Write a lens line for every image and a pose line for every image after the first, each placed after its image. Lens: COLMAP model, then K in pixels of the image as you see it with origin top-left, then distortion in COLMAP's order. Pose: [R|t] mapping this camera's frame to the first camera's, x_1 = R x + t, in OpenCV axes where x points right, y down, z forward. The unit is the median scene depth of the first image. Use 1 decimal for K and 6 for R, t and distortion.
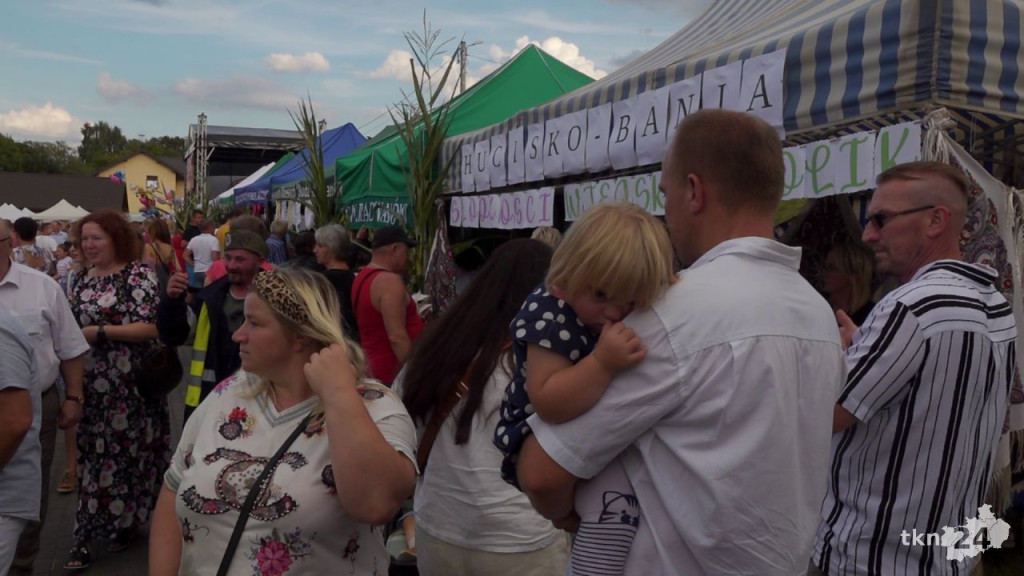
lens RADIAL K [[851.5, 0, 512.1], [0, 851.5, 287.8], [0, 0, 1]] dist [0.000413, 0.004330]
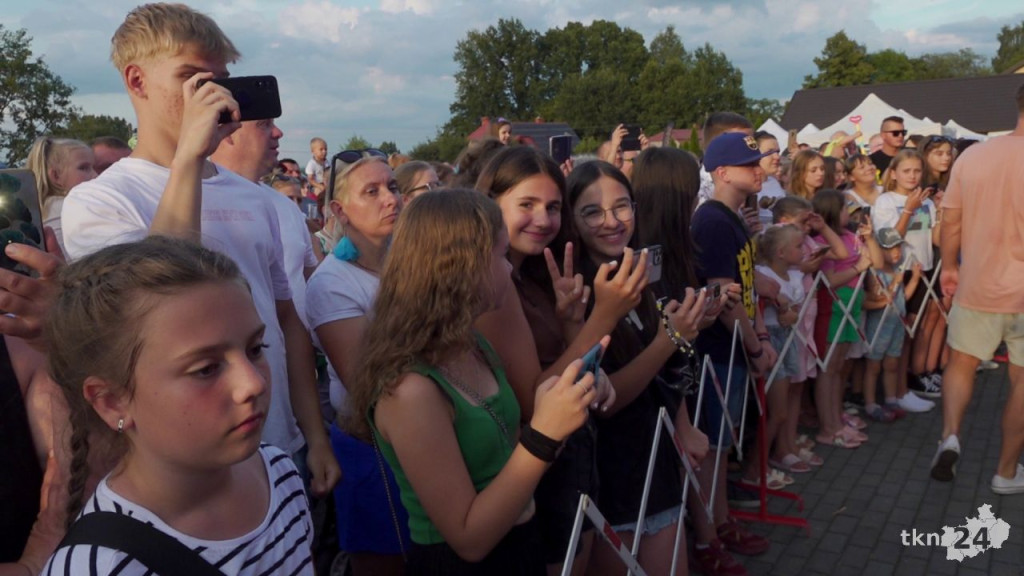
lens RADIAL K [[851.5, 0, 510.5], [0, 851.5, 283.2], [0, 0, 1]] dist [0.000413, 0.004330]
pose [[0.550863, 0.067598, -0.831853, -0.104208], [-0.007887, 0.997092, 0.075803, -0.016803], [0.834558, -0.035196, 0.549795, 0.231104]]
